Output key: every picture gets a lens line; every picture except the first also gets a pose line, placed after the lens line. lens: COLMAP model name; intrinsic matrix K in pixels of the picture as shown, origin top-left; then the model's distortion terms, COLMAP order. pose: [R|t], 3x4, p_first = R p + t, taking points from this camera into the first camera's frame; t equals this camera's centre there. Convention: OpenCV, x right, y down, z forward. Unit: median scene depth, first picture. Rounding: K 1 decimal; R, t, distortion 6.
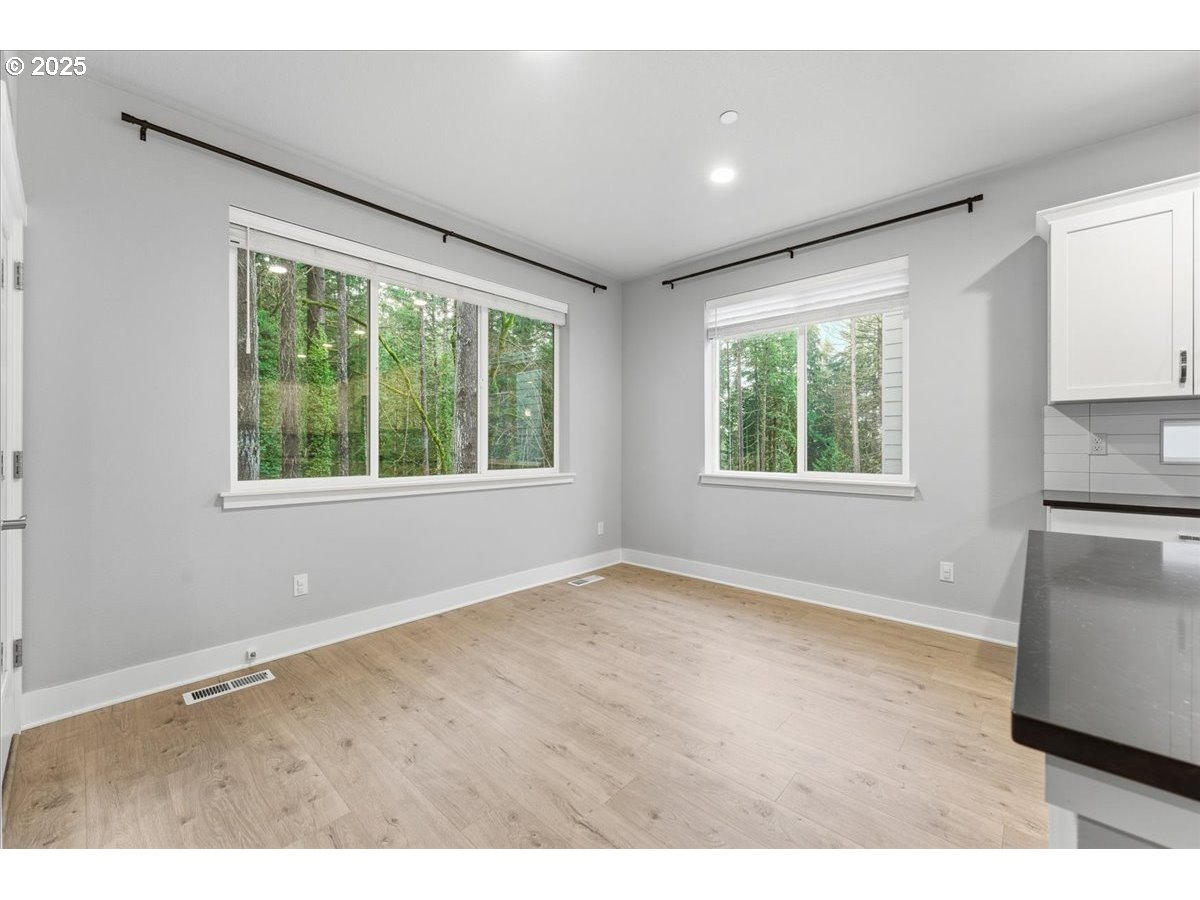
lens RADIAL K [[482.7, 0, 604.7], [0, 482.7, 446.5], [0, 0, 1]] dist [0.000501, -0.000351]
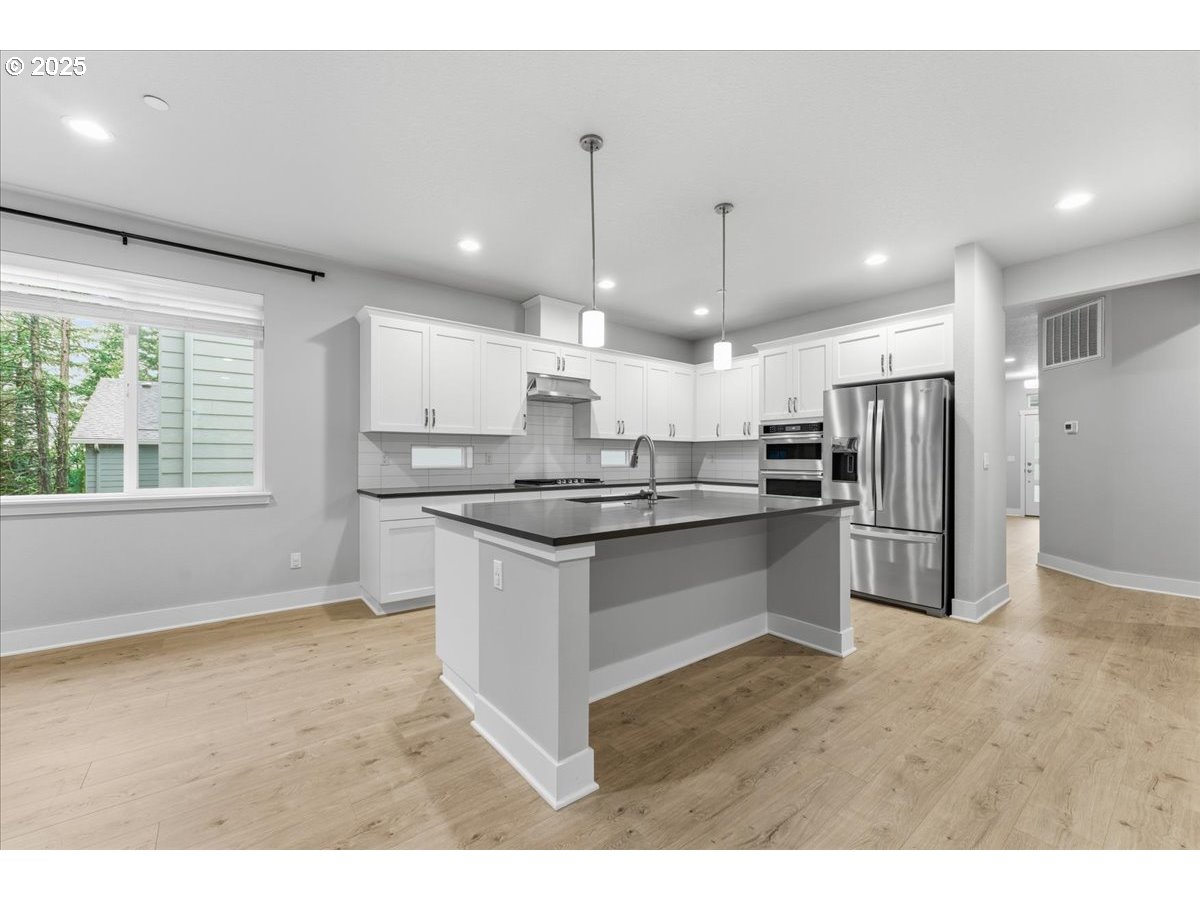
lens RADIAL K [[482.7, 0, 608.0], [0, 482.7, 454.9], [0, 0, 1]] dist [0.000501, -0.000351]
pose [[0.154769, 0.003747, 0.987944, -0.452845], [0.002176, 0.999989, -0.004133, -0.008051], [-0.987948, 0.002790, 0.154760, 0.009026]]
